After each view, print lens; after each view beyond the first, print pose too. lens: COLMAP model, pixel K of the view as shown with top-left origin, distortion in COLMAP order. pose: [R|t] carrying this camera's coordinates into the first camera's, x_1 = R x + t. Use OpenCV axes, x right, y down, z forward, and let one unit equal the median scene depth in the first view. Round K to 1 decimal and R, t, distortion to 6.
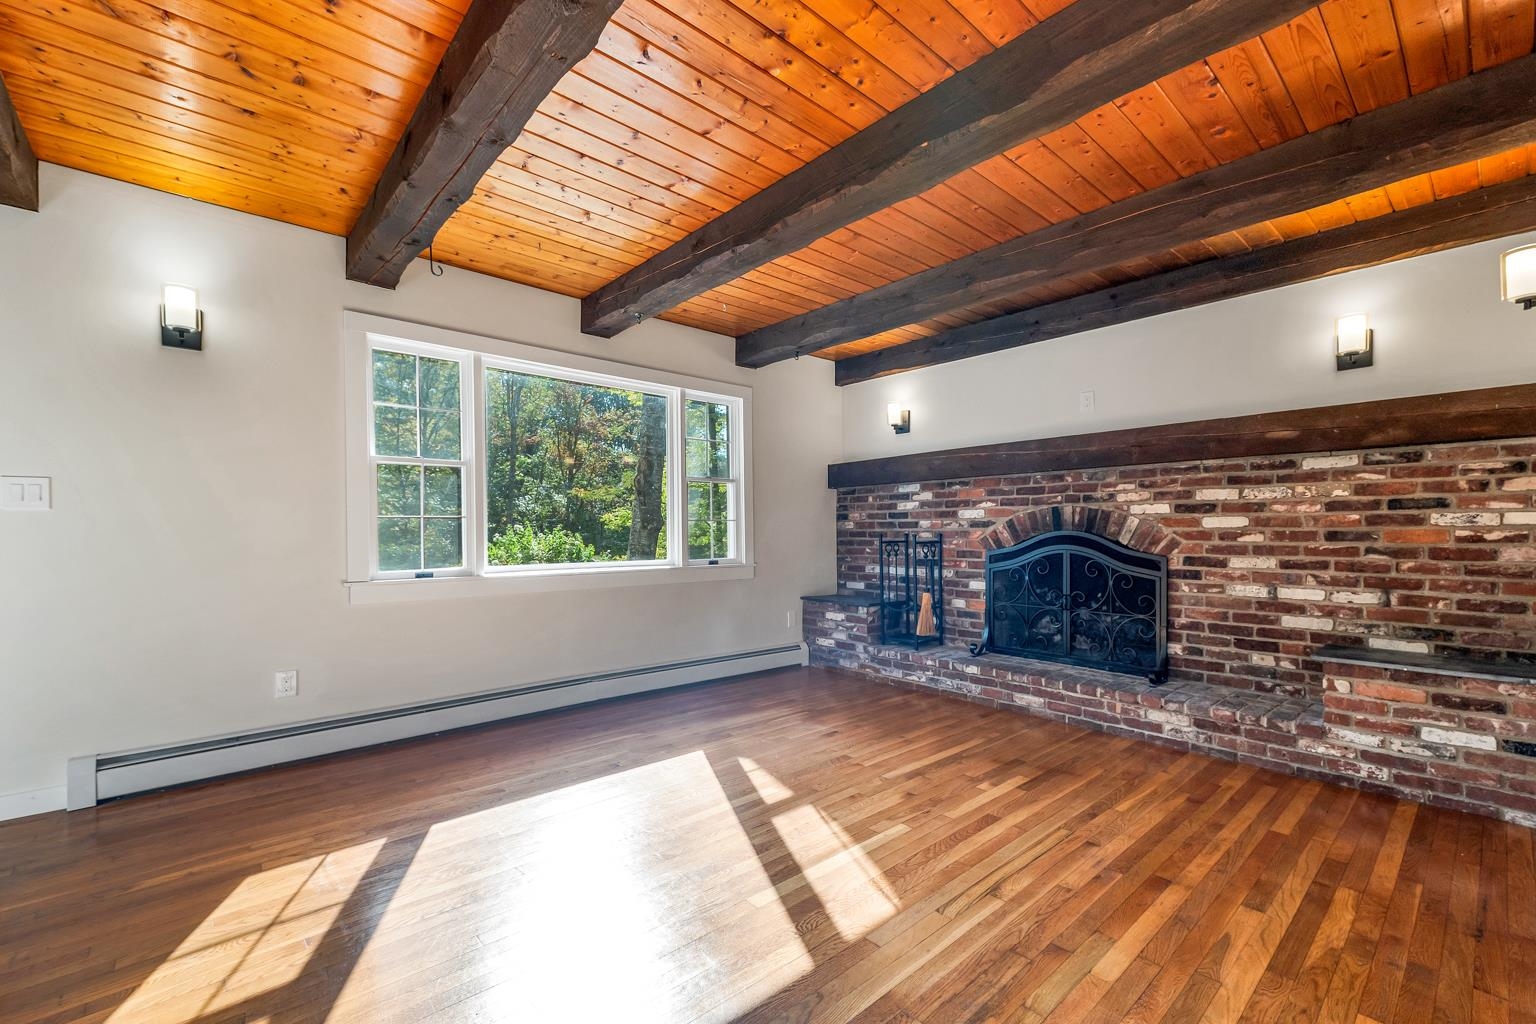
lens RADIAL K [[641.3, 0, 767.0], [0, 641.3, 524.7], [0, 0, 1]] dist [-0.000474, 0.000021]
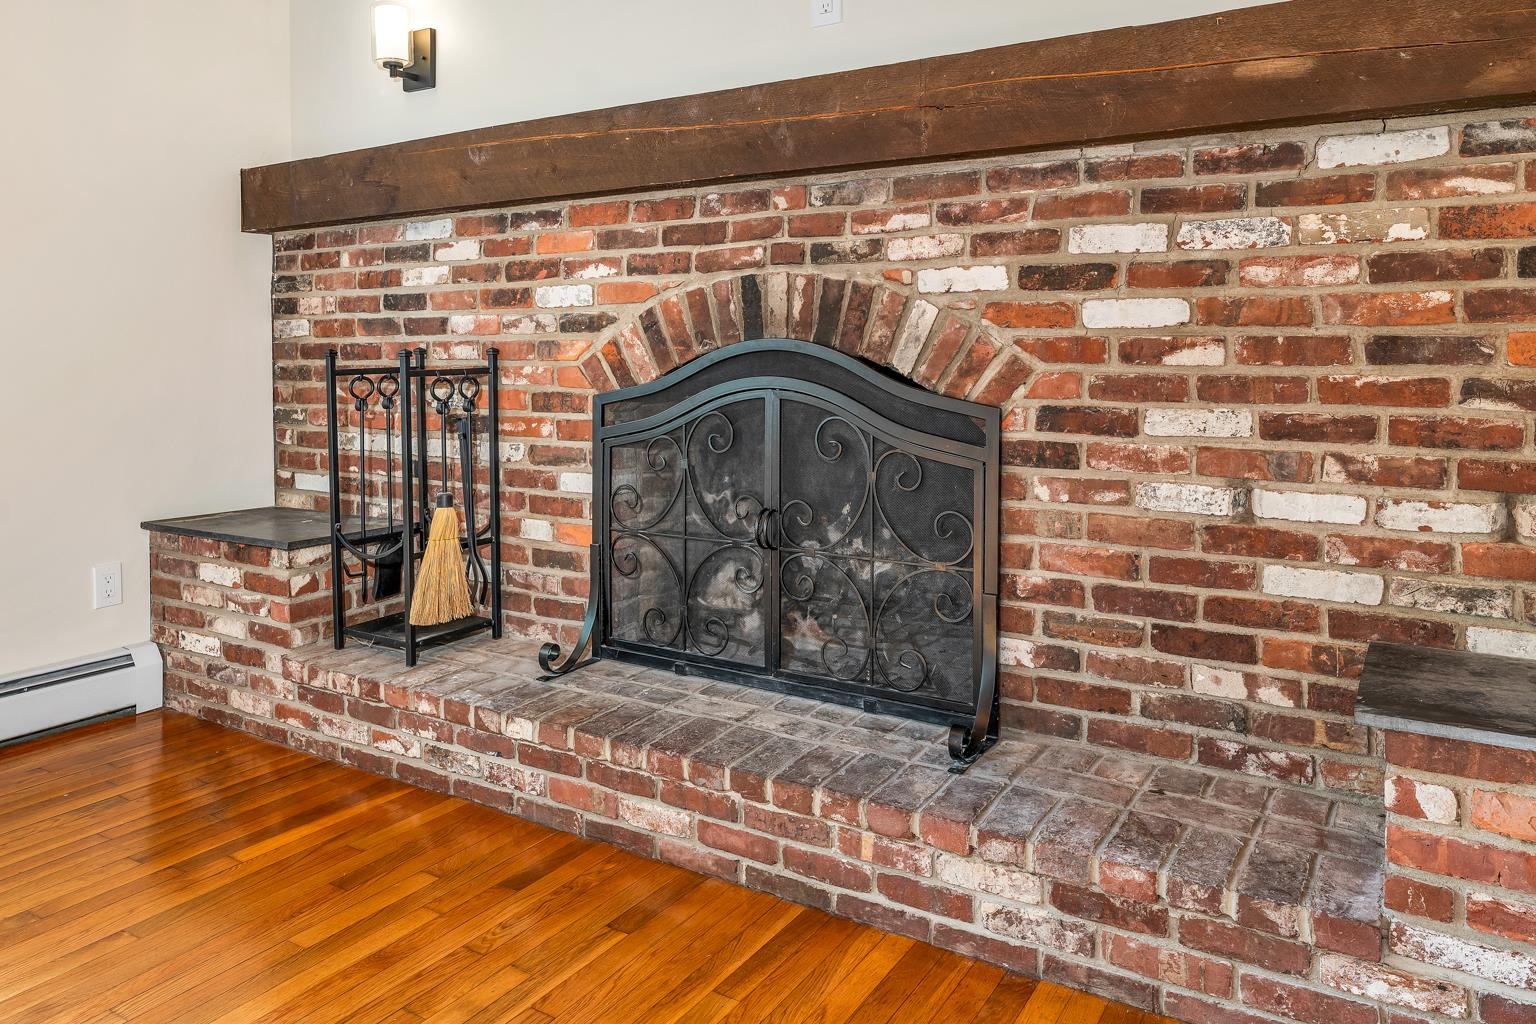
lens RADIAL K [[1083.5, 0, 770.8], [0, 1083.5, 366.8], [0, 0, 1]] dist [-0.000466, 0.000131]
pose [[0.954976, -0.006407, 0.296614, 0.324065], [-0.001471, 0.999652, 0.026329, 0.010579], [-0.296680, -0.025580, 0.954634, 0.458859]]
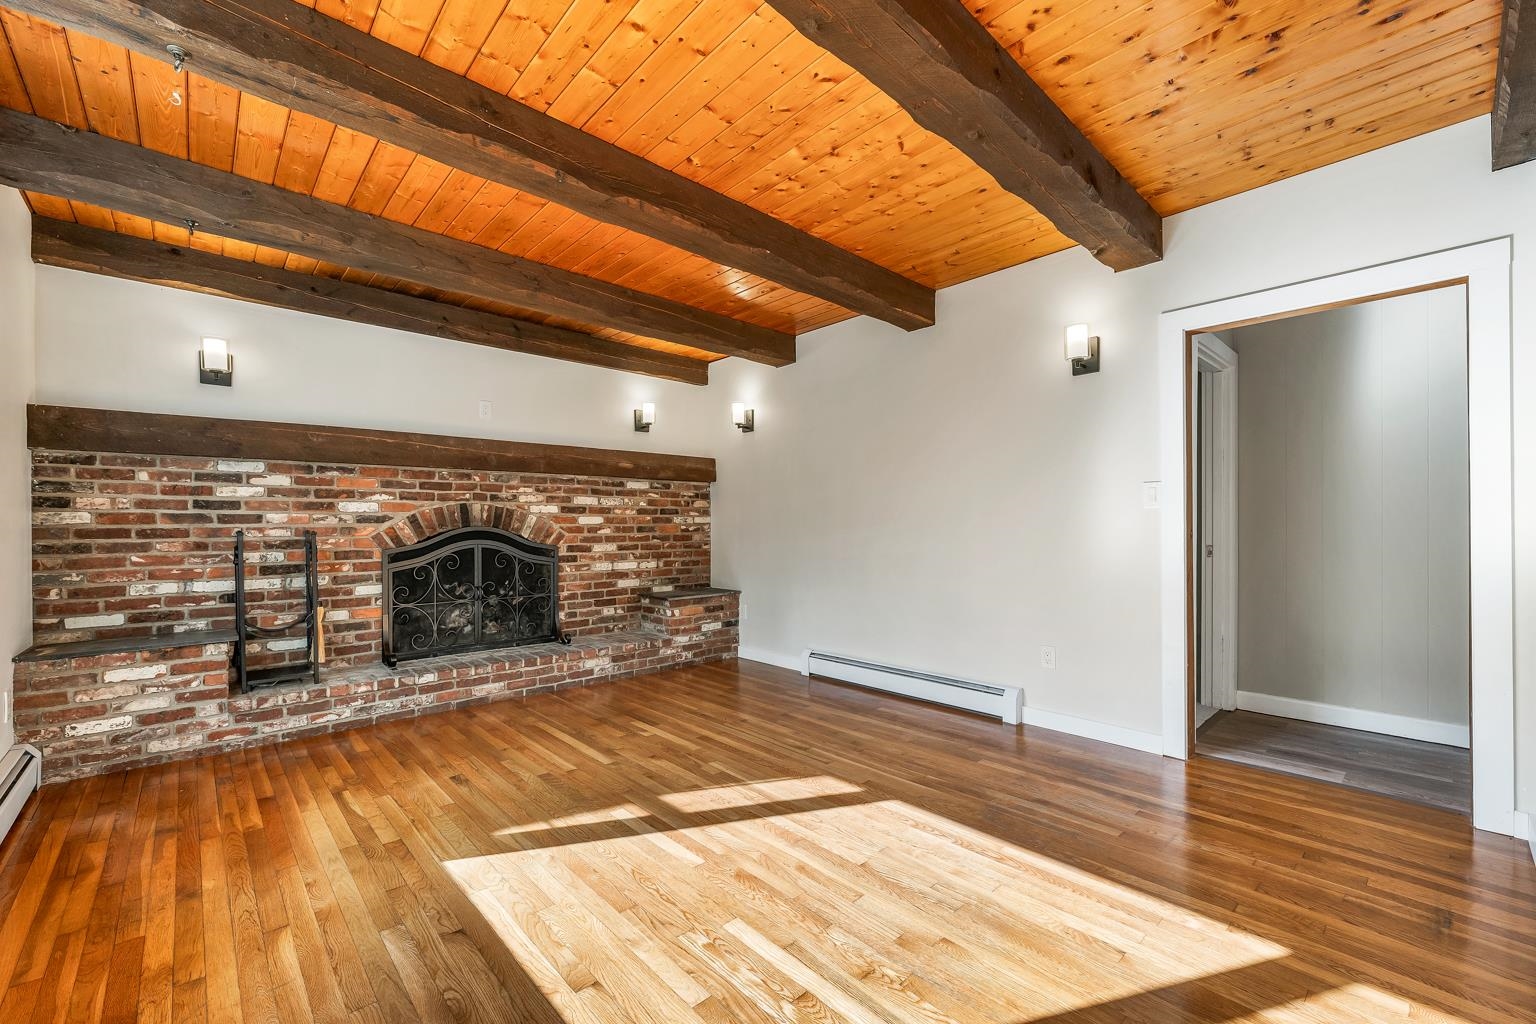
lens RADIAL K [[629.1, 0, 764.0], [0, 629.1, 519.0], [0, 0, 1]] dist [-0.000184, 0.000016]
pose [[-0.020251, 0.011556, 0.999728, -0.693744], [-0.006321, 0.999912, -0.011687, 0.007230], [-0.999775, -0.006556, -0.020176, 0.634535]]
